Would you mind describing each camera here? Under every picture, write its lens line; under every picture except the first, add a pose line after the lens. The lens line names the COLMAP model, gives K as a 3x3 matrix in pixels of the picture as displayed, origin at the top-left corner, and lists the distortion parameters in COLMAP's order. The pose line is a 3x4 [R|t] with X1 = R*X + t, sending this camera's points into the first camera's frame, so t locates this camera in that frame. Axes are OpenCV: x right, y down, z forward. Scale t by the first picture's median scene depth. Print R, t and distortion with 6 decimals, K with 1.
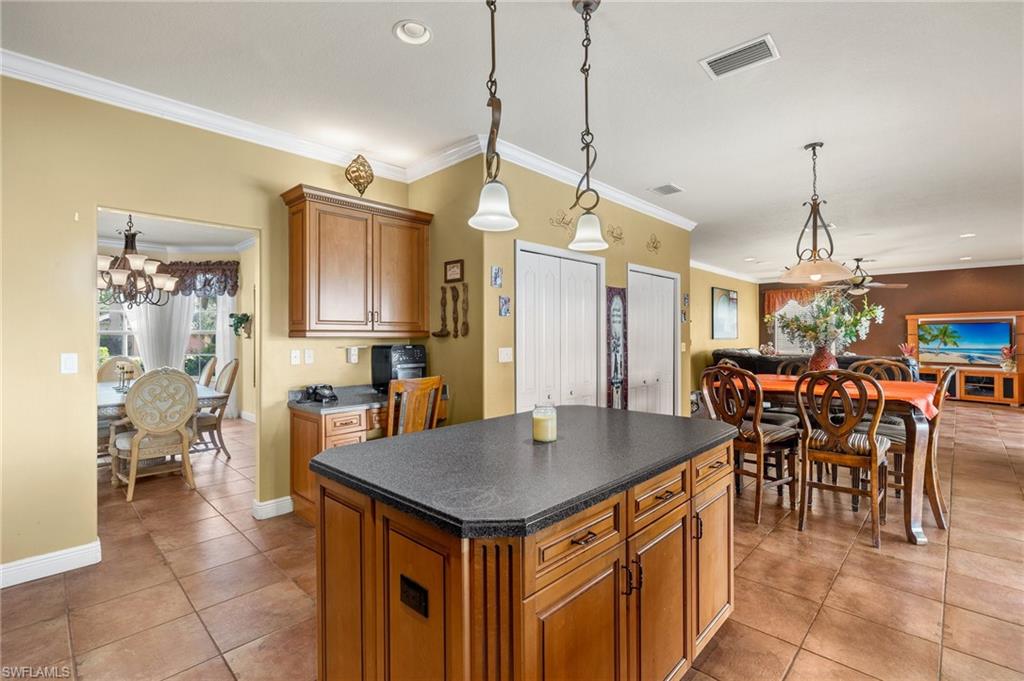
lens RADIAL K [[457.0, 0, 512.3], [0, 457.0, 336.0], [0, 0, 1]] dist [-0.000640, -0.000018]
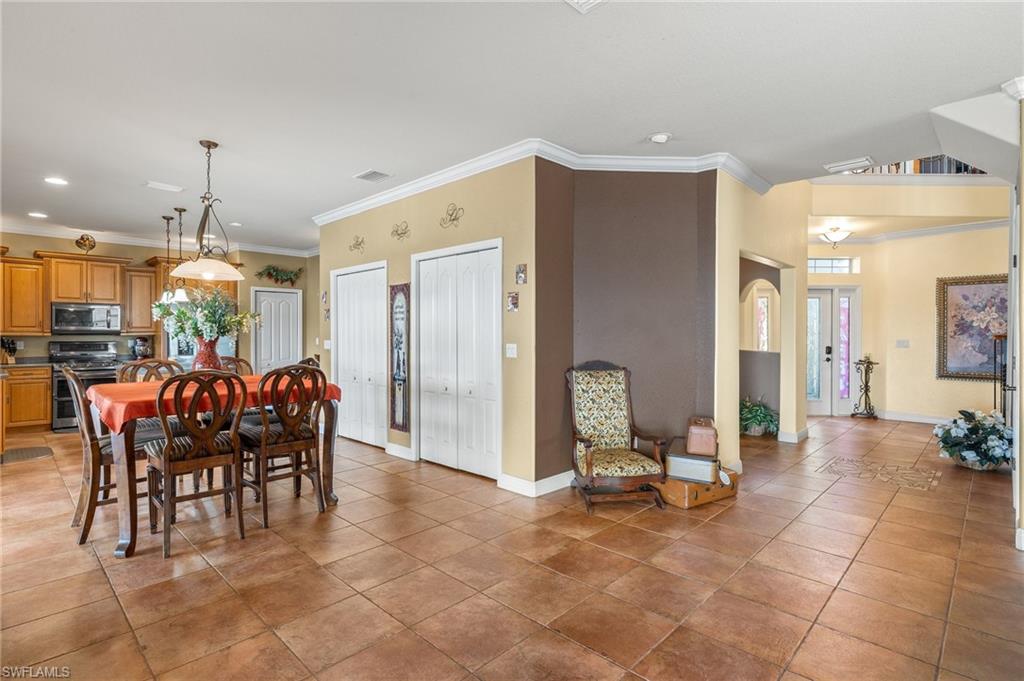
lens RADIAL K [[504.3, 0, 512.0], [0, 504.3, 340.5], [0, 0, 1]] dist [0.000962, 0.000041]
pose [[-0.003139, 0.010955, -0.999935, 1.327189], [-0.006494, 0.999919, 0.010975, 0.002823], [0.999974, 0.006528, -0.003068, 1.247120]]
